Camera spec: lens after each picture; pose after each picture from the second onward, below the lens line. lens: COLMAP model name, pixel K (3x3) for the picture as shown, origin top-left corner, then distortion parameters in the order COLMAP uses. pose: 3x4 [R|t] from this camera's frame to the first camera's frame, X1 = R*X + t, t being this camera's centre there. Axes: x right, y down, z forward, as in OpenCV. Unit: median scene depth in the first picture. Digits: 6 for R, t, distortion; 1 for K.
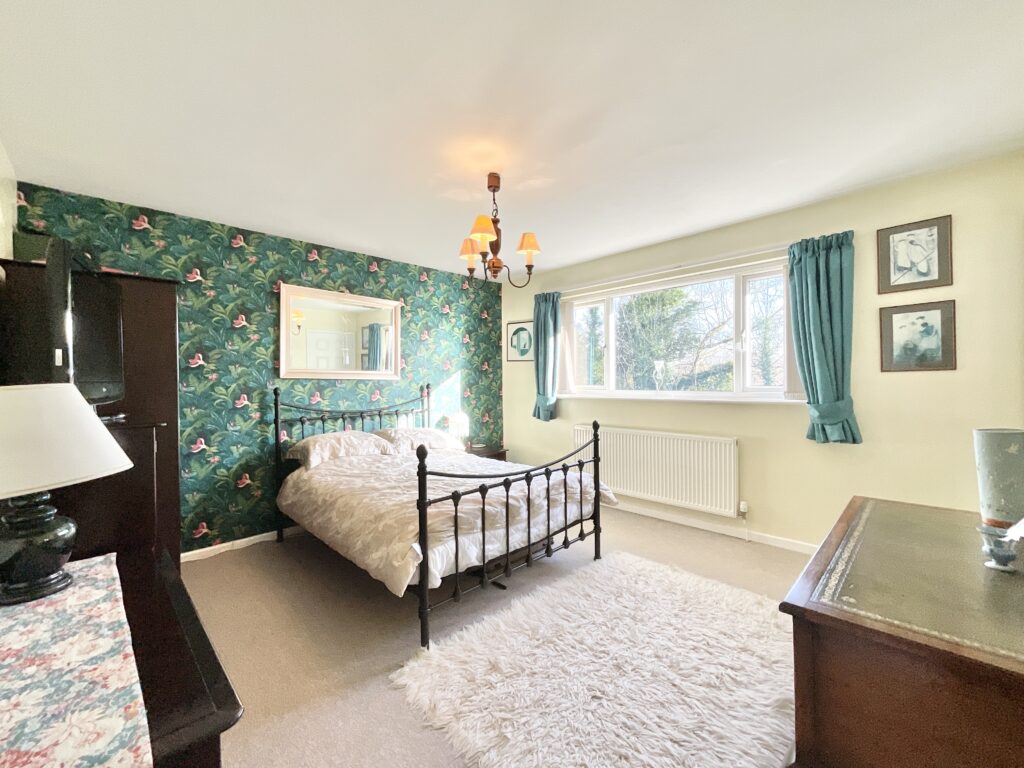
lens RADIAL K [[426.1, 0, 513.1], [0, 426.1, 378.5], [0, 0, 1]] dist [-0.003005, 0.000343]
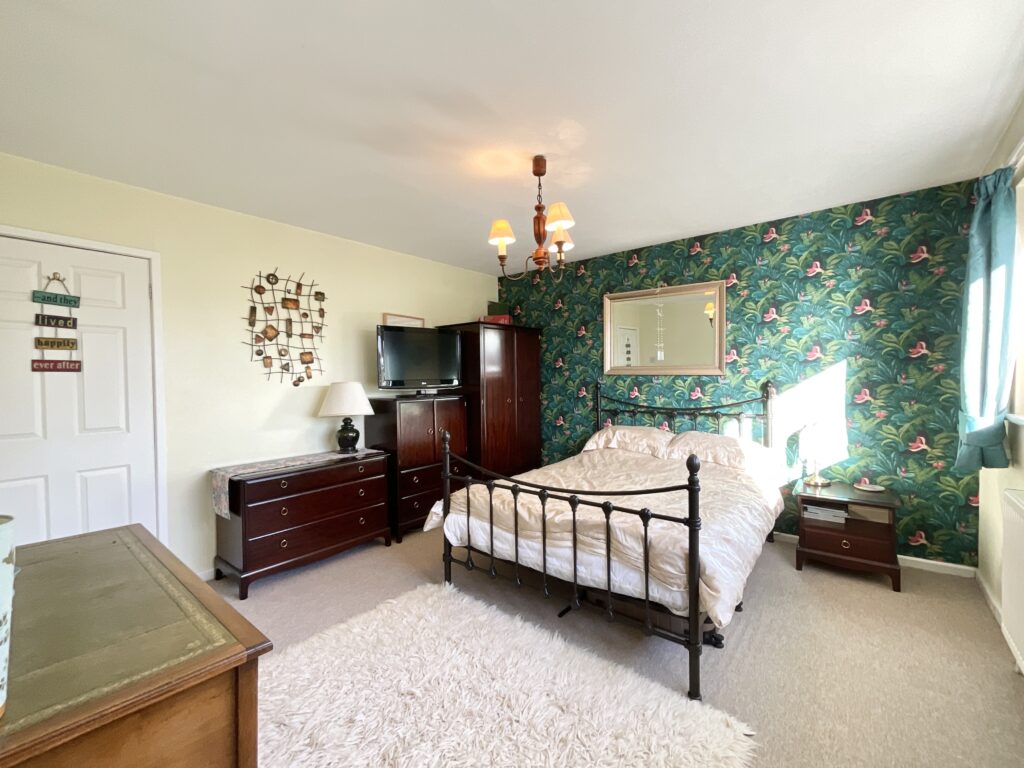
lens RADIAL K [[426.1, 0, 514.4], [0, 426.1, 389.7], [0, 0, 1]] dist [-0.003005, 0.000343]
pose [[0.100690, 0.035332, -0.994290, 0.550367], [0.010430, 0.999277, 0.036566, -0.004009], [0.994863, -0.014052, 0.100249, 0.552025]]
